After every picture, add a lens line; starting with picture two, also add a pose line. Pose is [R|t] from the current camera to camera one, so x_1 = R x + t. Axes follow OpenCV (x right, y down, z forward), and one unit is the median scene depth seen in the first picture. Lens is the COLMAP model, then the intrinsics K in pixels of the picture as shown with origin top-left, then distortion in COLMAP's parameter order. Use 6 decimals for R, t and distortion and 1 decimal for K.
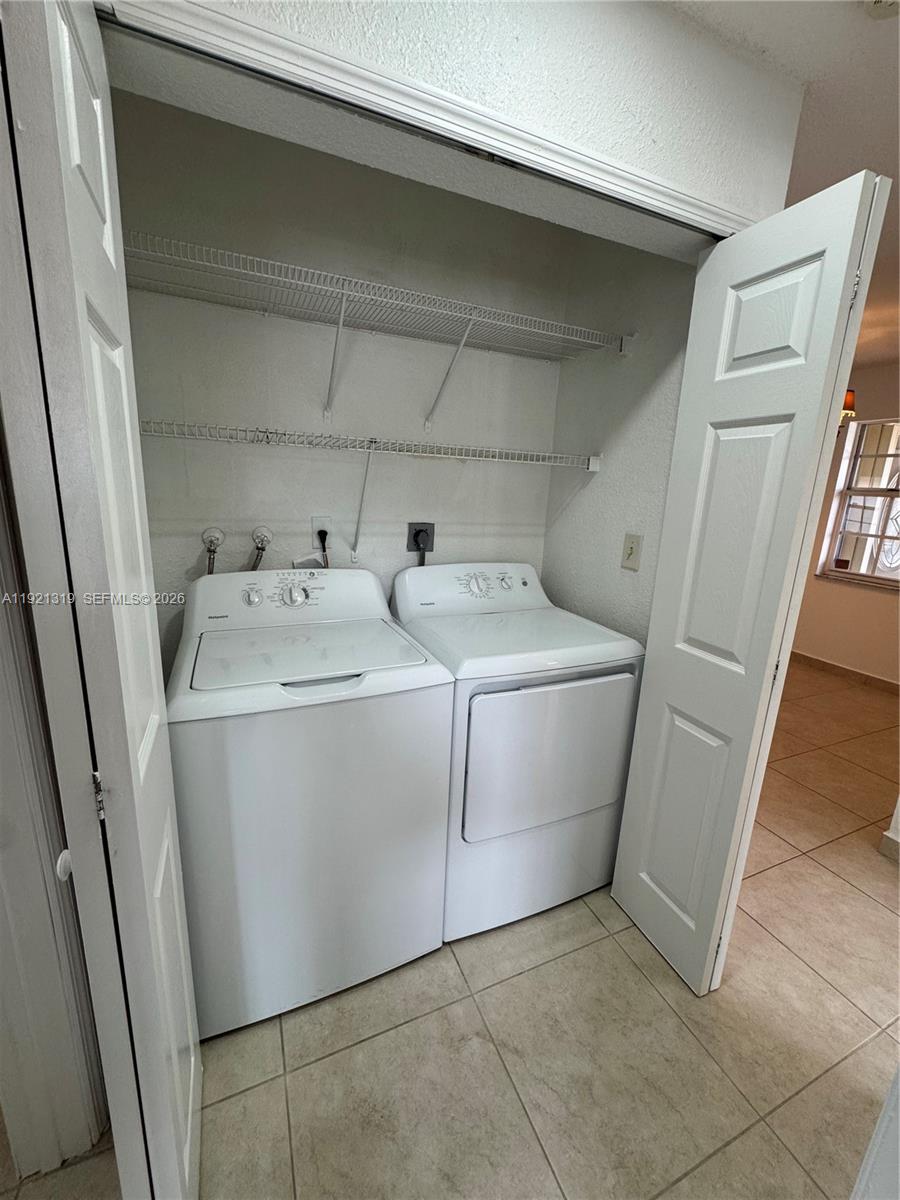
lens RADIAL K [[479.2, 0, 449.0], [0, 479.2, 600.8], [0, 0, 1]] dist [-0.002554, -0.000130]
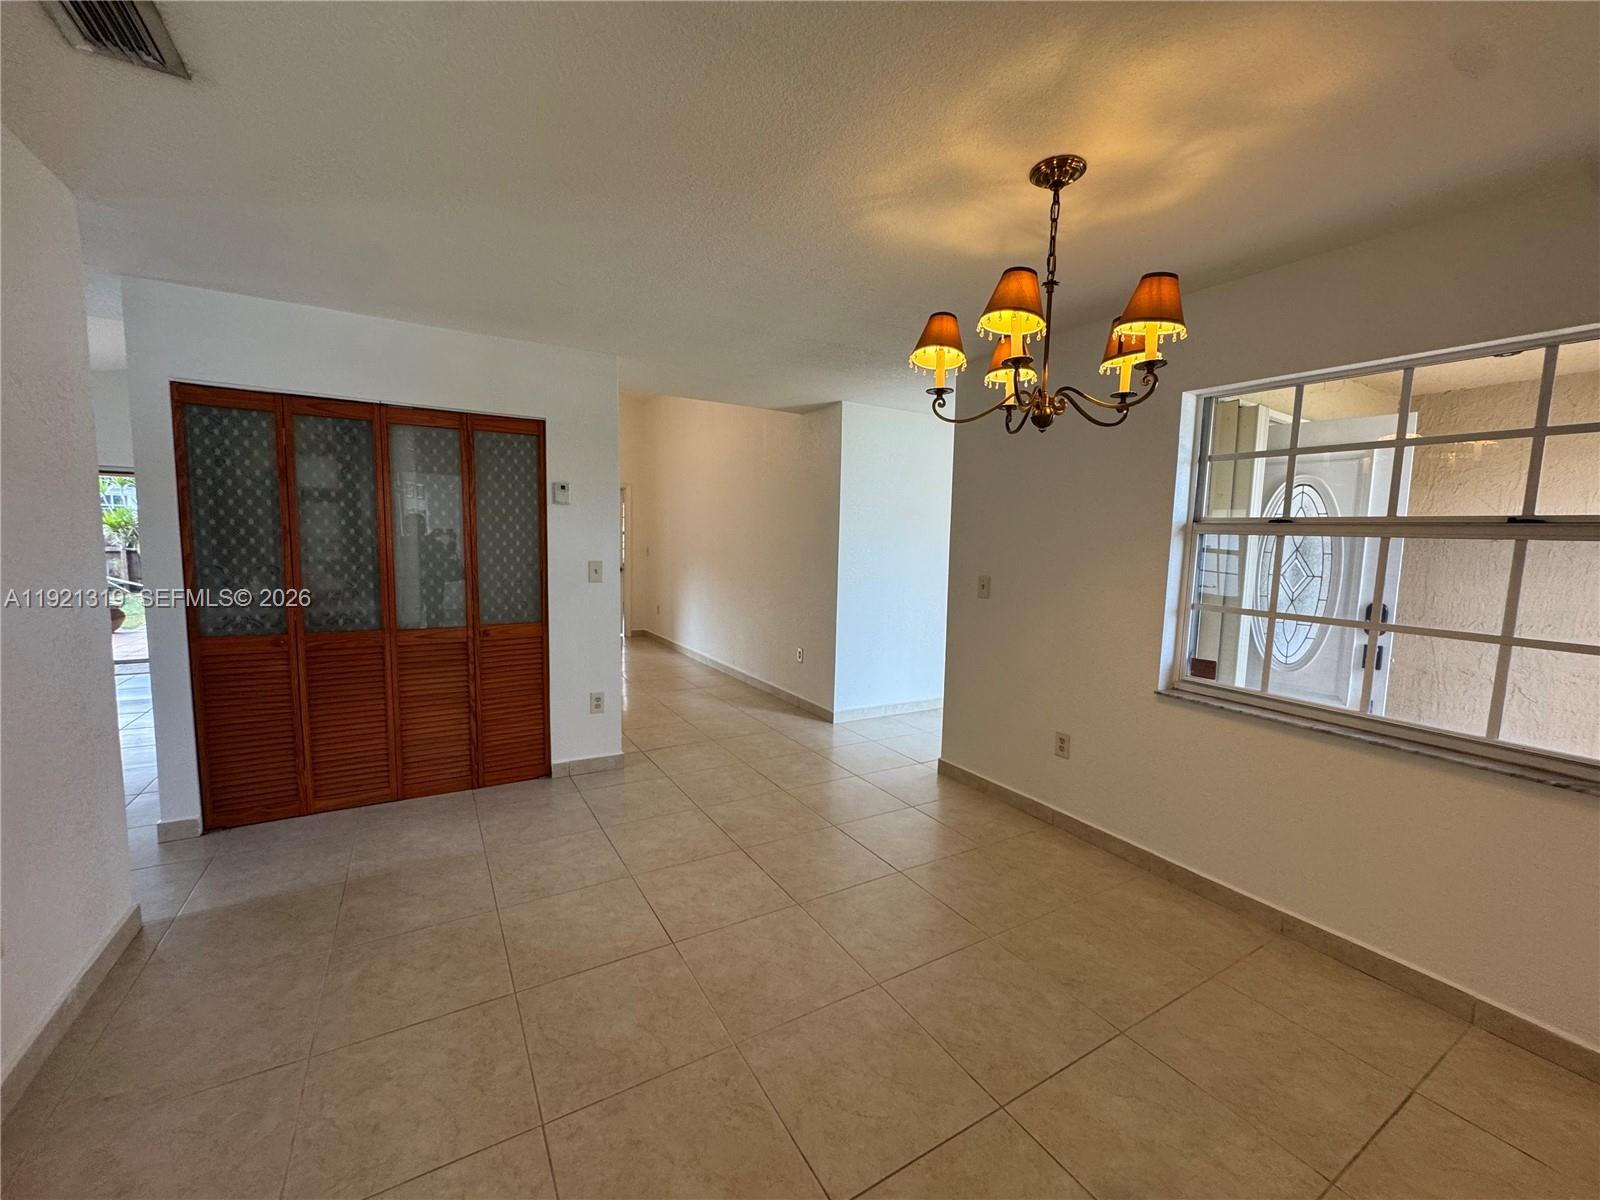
lens RADIAL K [[638.9, 0, 799.8], [0, 638.9, 600.8], [0, 0, 1]] dist [-0.002554, -0.000130]
pose [[0.991604, -0.032763, 0.125092, 0.325422], [0.048719, 0.990743, -0.126709, -0.083235], [-0.119783, 0.131740, 0.984021, 0.388805]]
